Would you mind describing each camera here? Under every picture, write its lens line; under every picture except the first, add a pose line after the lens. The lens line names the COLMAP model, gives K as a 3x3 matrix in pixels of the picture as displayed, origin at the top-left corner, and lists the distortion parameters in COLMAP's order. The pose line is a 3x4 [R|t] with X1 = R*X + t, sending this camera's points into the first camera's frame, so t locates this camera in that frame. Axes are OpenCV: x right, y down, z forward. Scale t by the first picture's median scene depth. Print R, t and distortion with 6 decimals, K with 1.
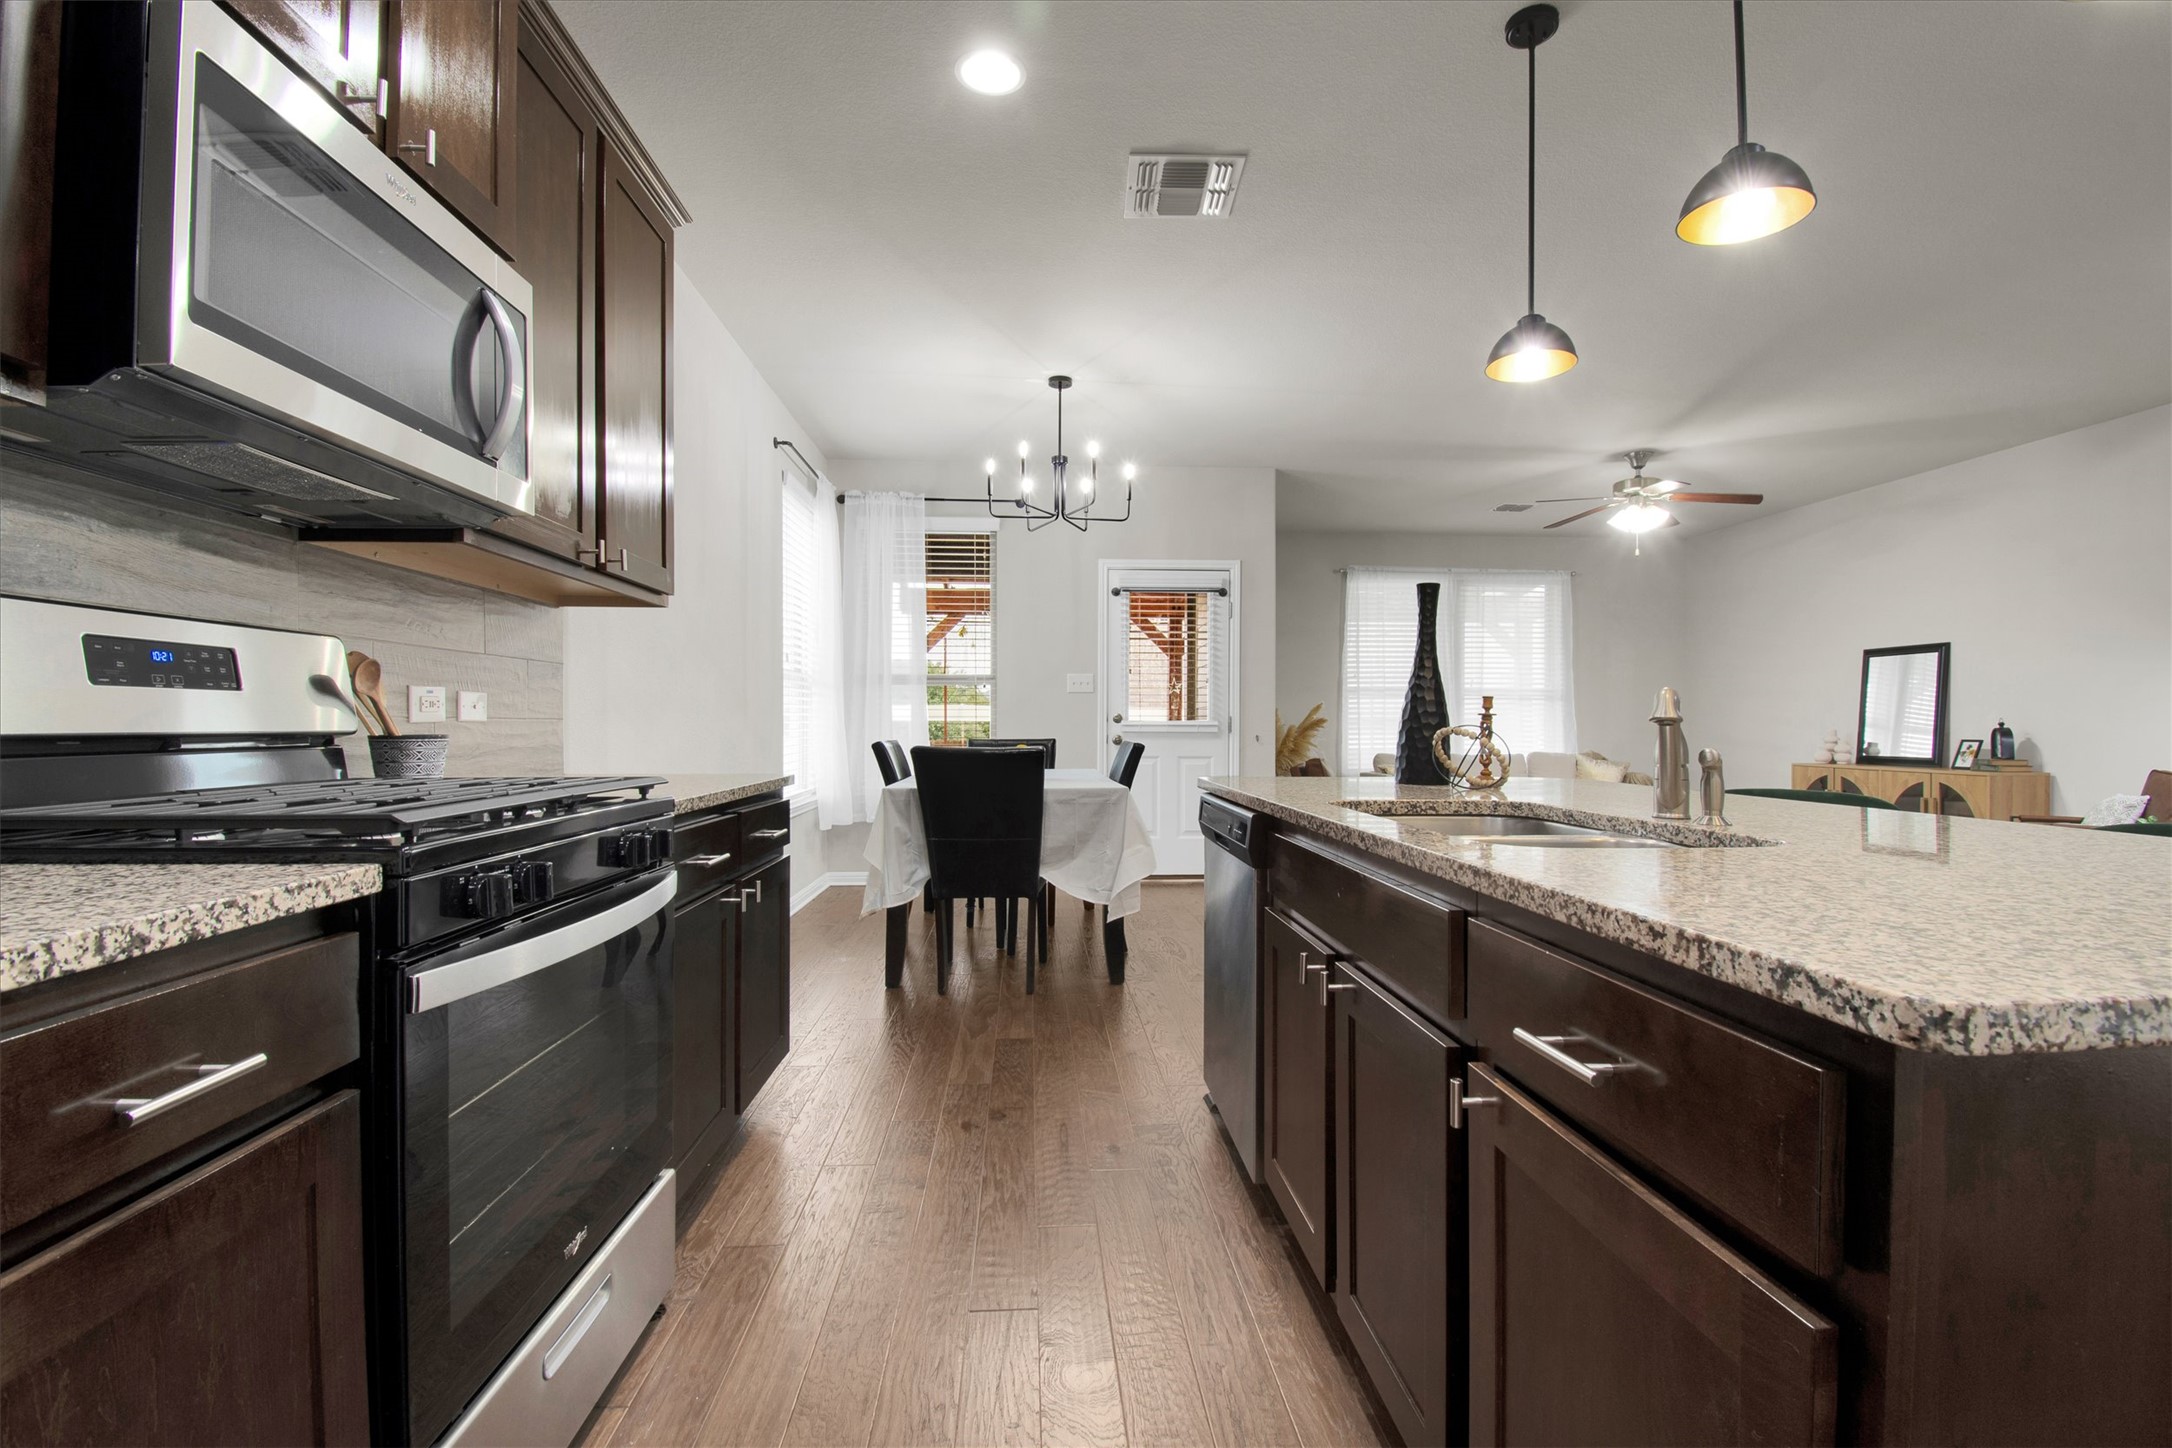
lens RADIAL K [[978.6, 0, 1086.0], [0, 978.6, 724.0], [0, 0, 1]] dist [0.002609, 0.000035]
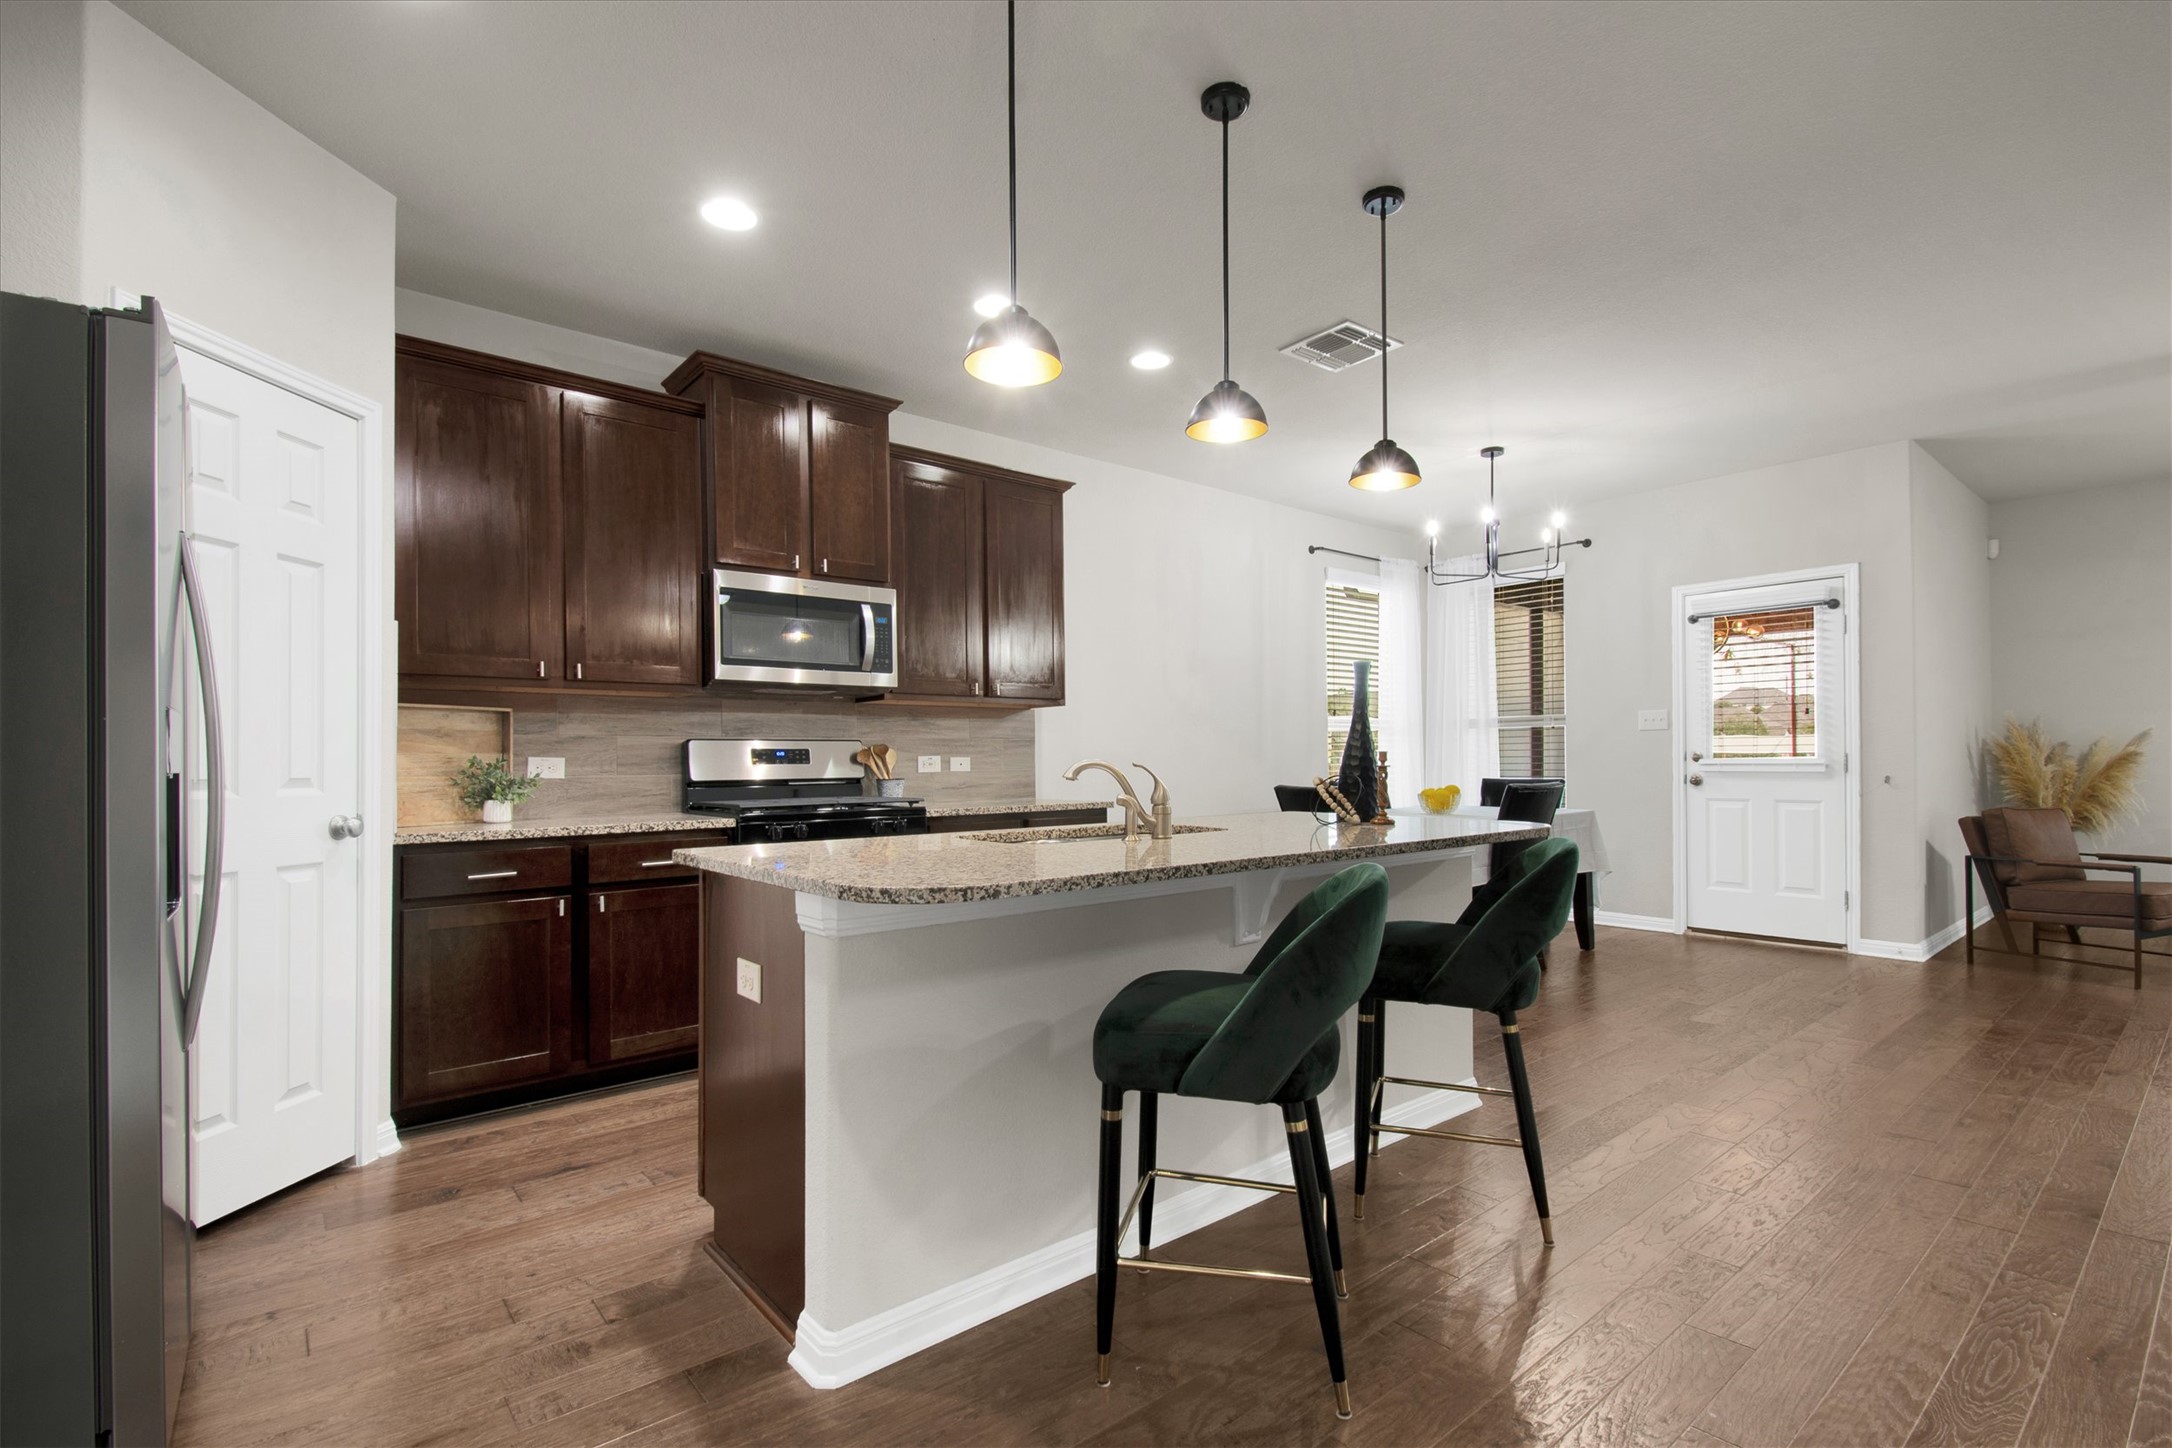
lens RADIAL K [[980.1, 0, 1085.3], [0, 980.1, 754.8], [0, 0, 1]] dist [0.002782, 0.000108]
pose [[0.589153, -0.011814, -0.807935, 0.583812], [0.011015, 0.999918, -0.006589, -0.010298], [0.807947, -0.005018, 0.589234, -0.009017]]
